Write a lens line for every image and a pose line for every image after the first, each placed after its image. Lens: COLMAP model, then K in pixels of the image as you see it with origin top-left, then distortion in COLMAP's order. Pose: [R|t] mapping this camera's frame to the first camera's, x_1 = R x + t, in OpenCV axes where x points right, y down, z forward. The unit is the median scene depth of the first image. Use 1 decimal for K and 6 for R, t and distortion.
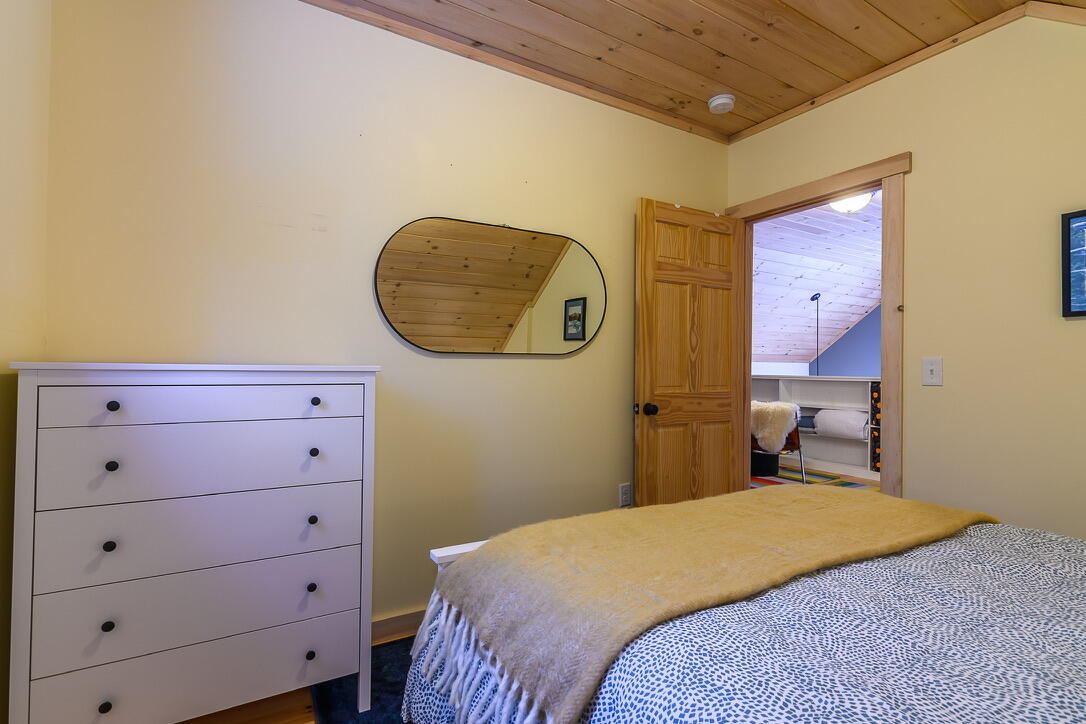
lens RADIAL K [[530.7, 0, 539.6], [0, 530.7, 362.6], [0, 0, 1]] dist [-0.000761, -0.000358]
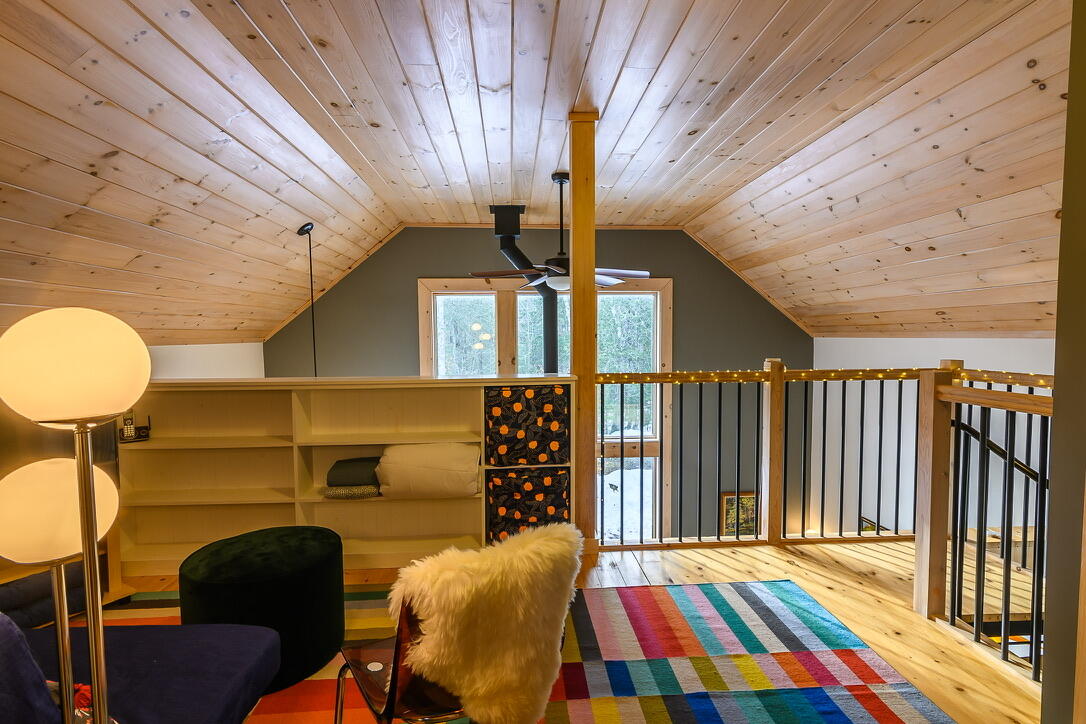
lens RADIAL K [[530.7, 0, 539.6], [0, 530.7, 362.6], [0, 0, 1]] dist [-0.000761, -0.000358]
pose [[0.467242, -0.058450, 0.882195, 0.160343], [0.002851, 0.997907, 0.064607, -0.021198], [-0.884125, -0.027672, 0.466431, 0.639374]]
